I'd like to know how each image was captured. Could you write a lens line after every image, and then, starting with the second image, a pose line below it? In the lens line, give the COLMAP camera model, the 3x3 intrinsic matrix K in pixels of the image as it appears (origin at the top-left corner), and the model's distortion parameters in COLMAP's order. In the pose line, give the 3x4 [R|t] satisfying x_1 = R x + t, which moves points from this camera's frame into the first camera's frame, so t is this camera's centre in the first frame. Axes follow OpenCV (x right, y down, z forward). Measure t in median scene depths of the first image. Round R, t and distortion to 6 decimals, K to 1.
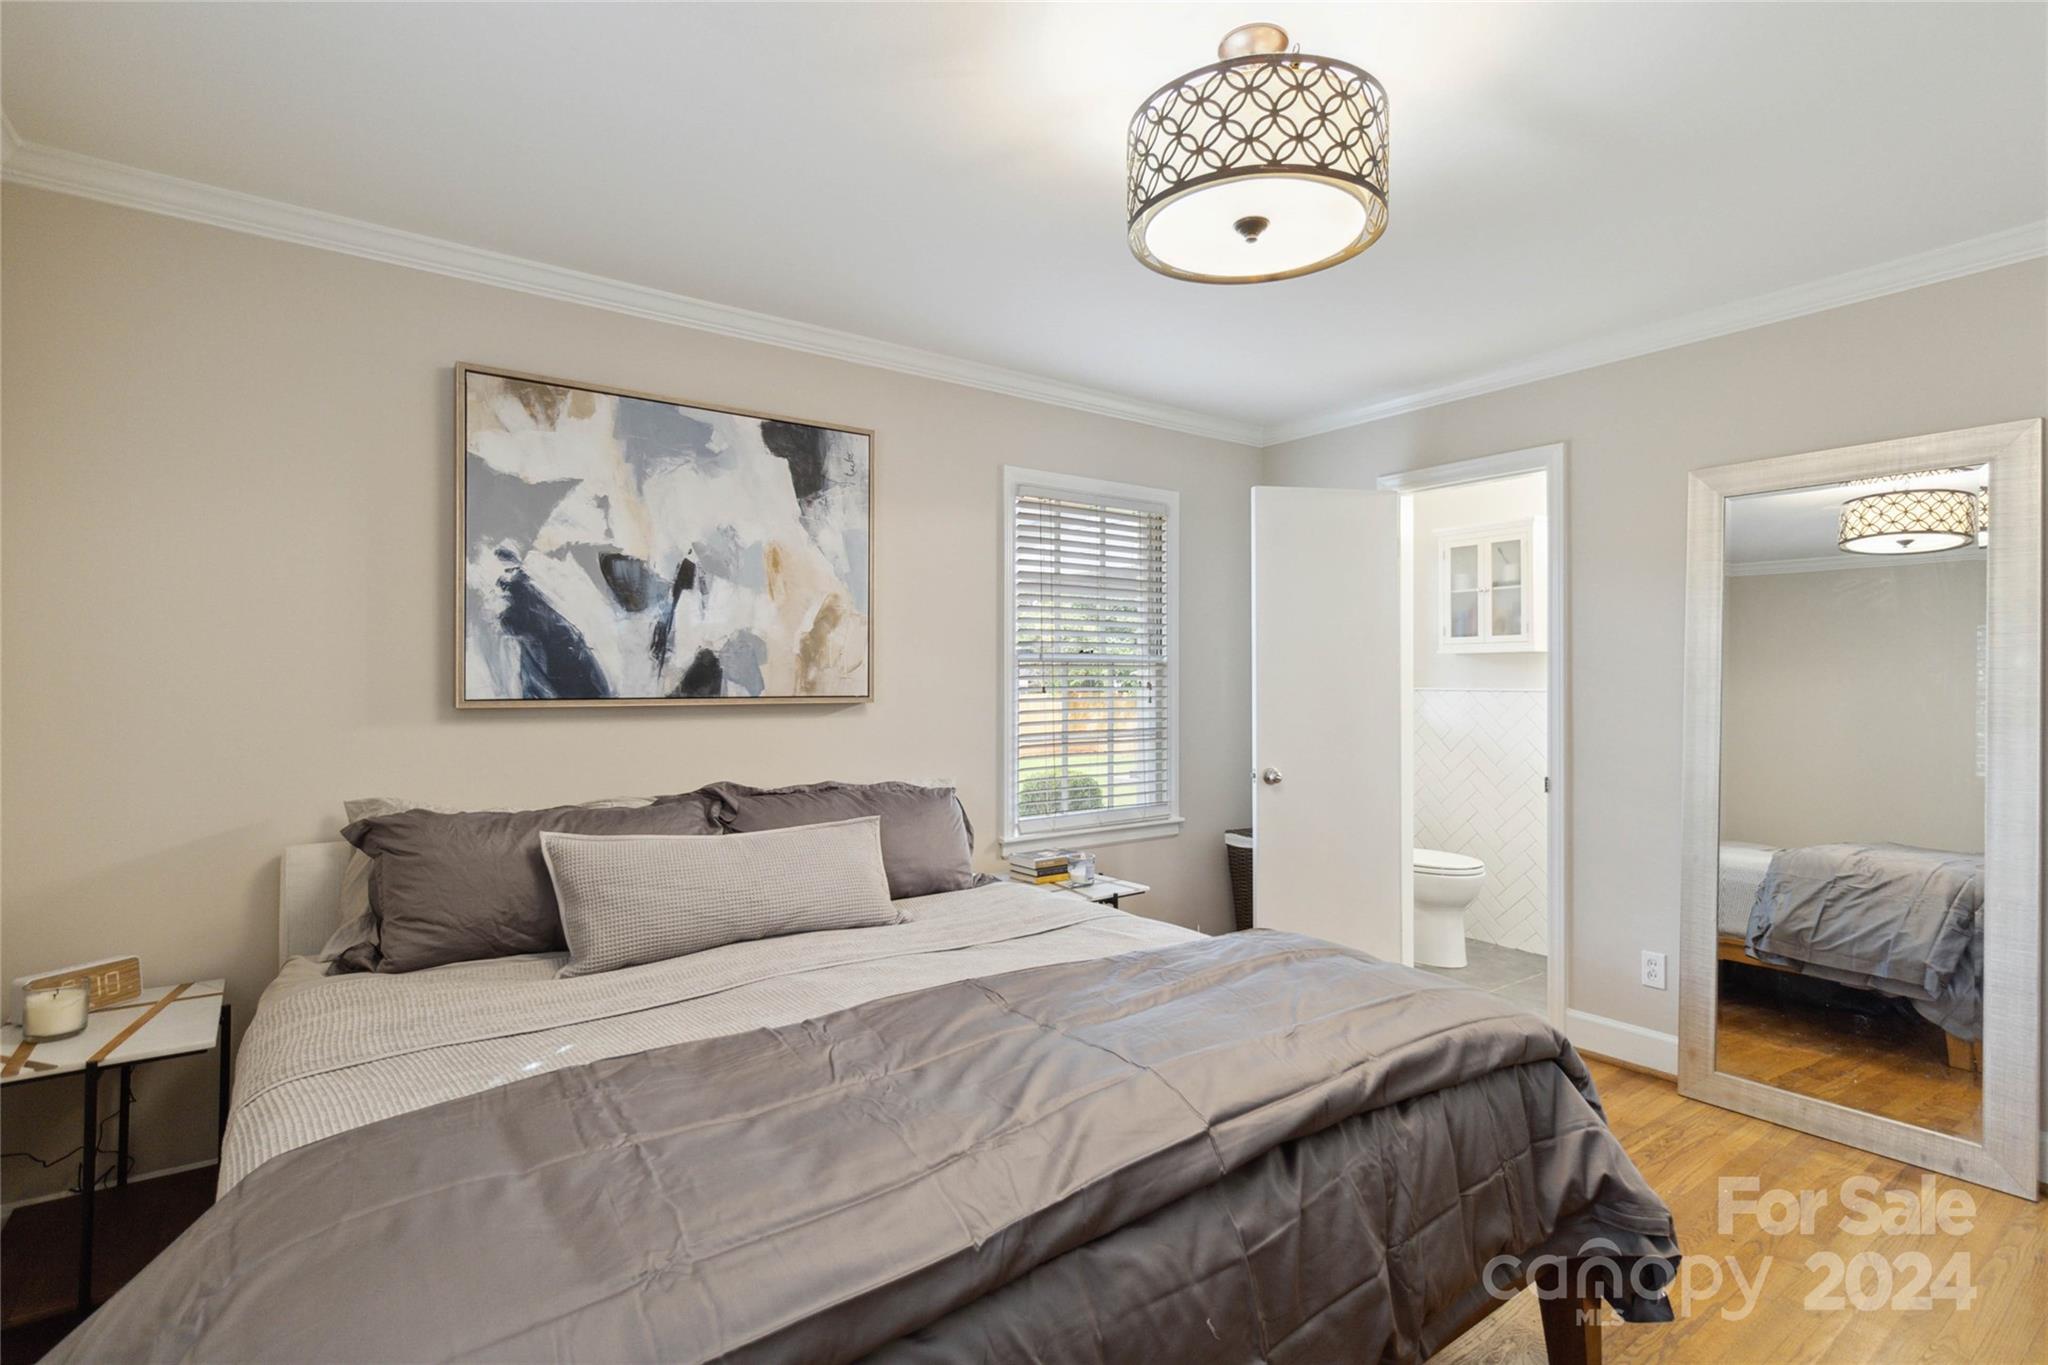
lens RADIAL K [[980.2, 0, 1069.7], [0, 980.2, 675.9], [0, 0, 1]] dist [0.001988, -0.000611]
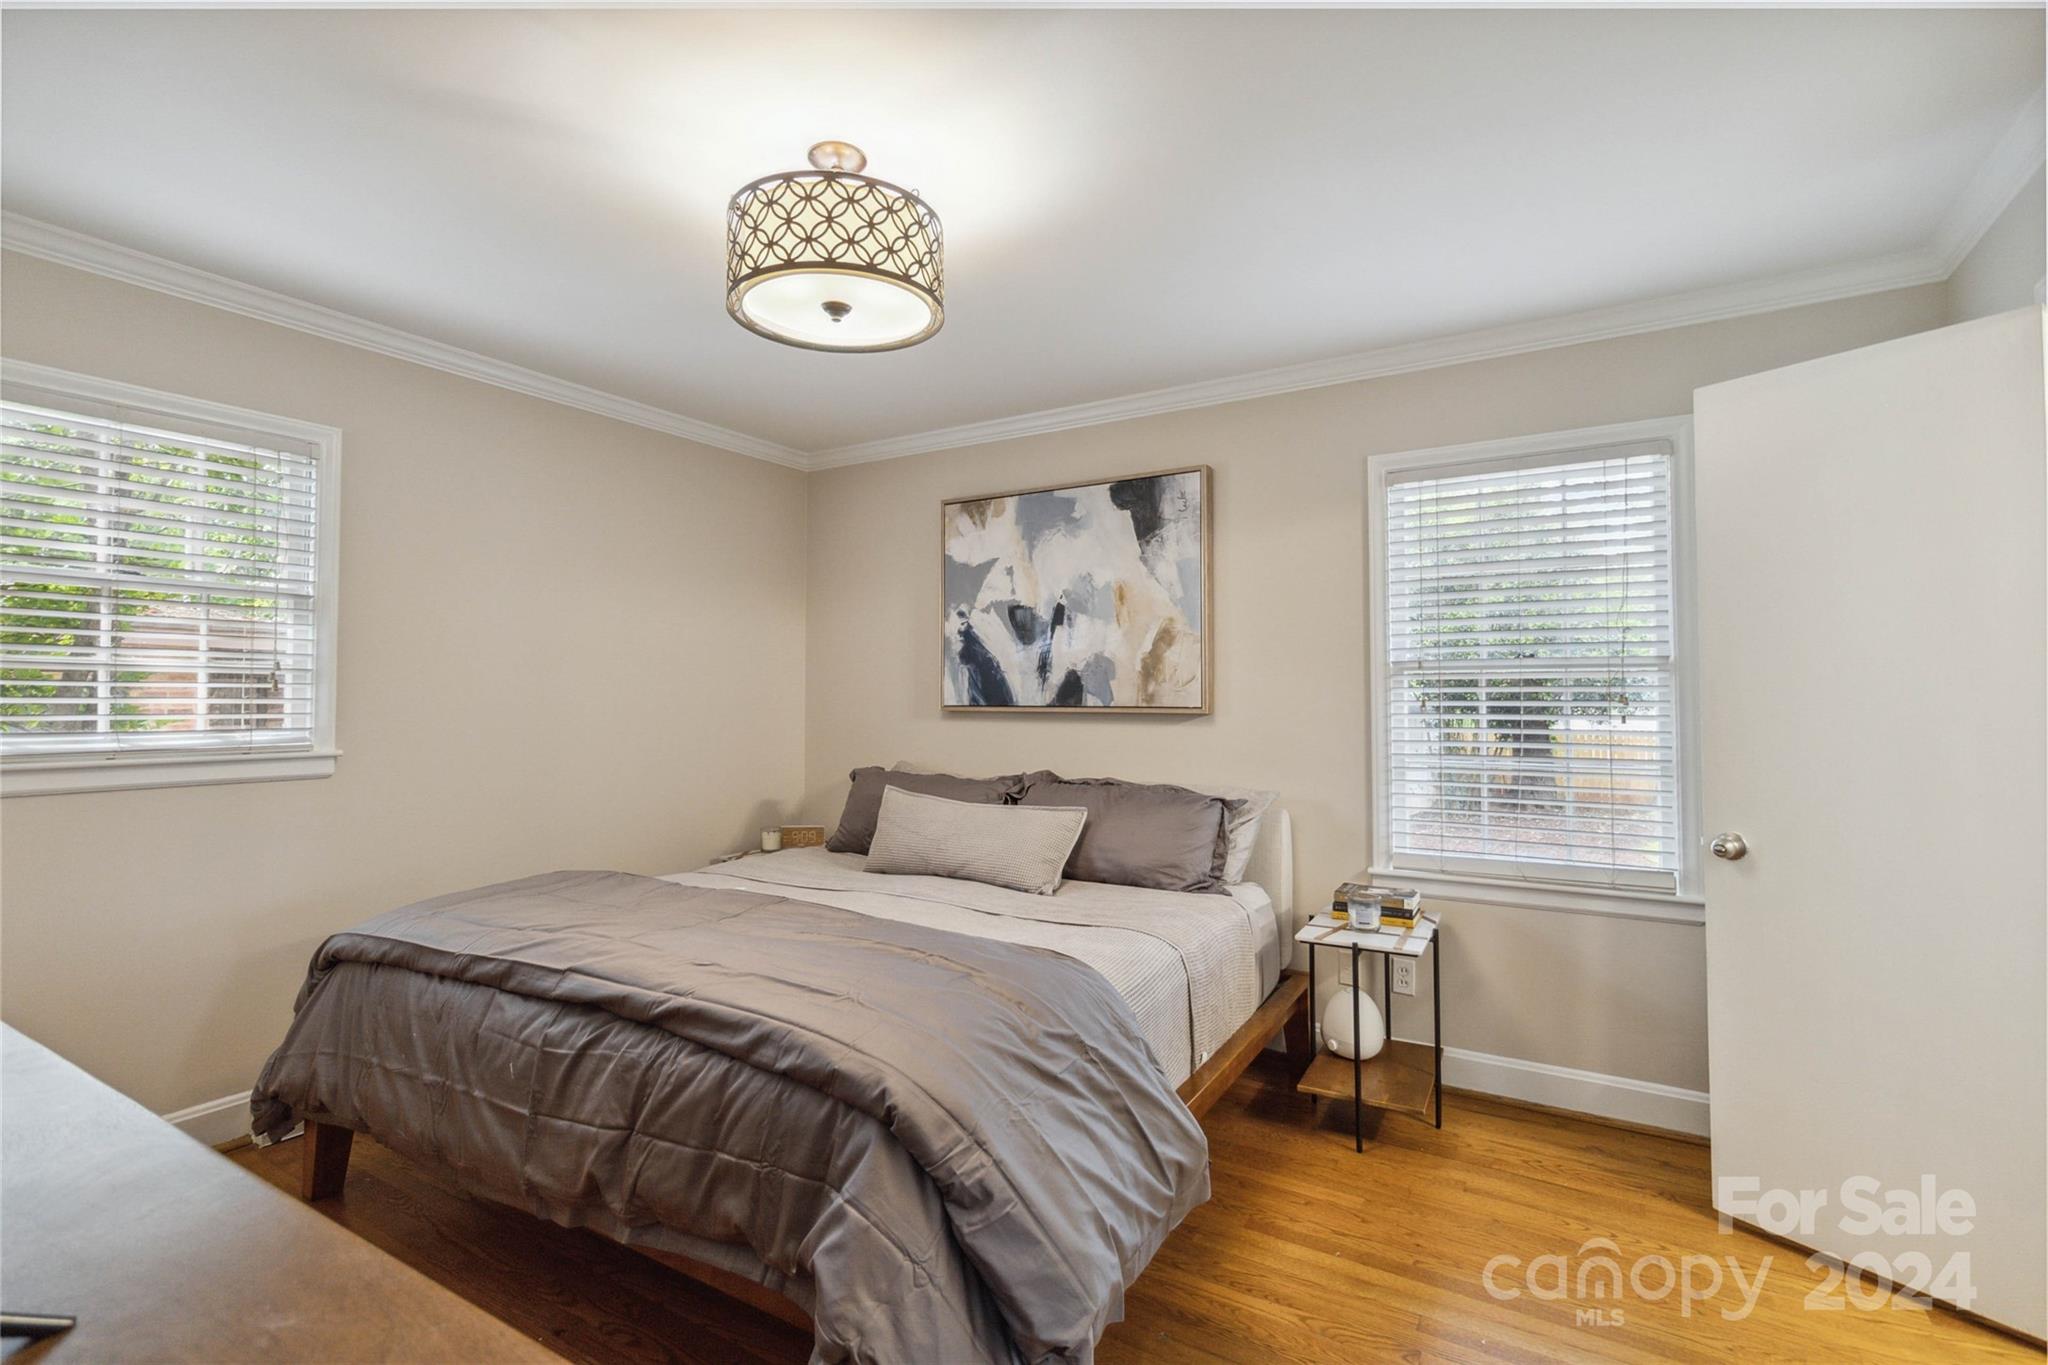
lens RADIAL K [[980.2, 0, 1069.7], [0, 980.2, 675.9], [0, 0, 1]] dist [0.001988, -0.000611]
pose [[0.368649, -0.021875, -0.929311, 0.878490], [0.002430, 0.999742, -0.022569, 0.011146], [0.929566, 0.006062, 0.368607, 0.533933]]
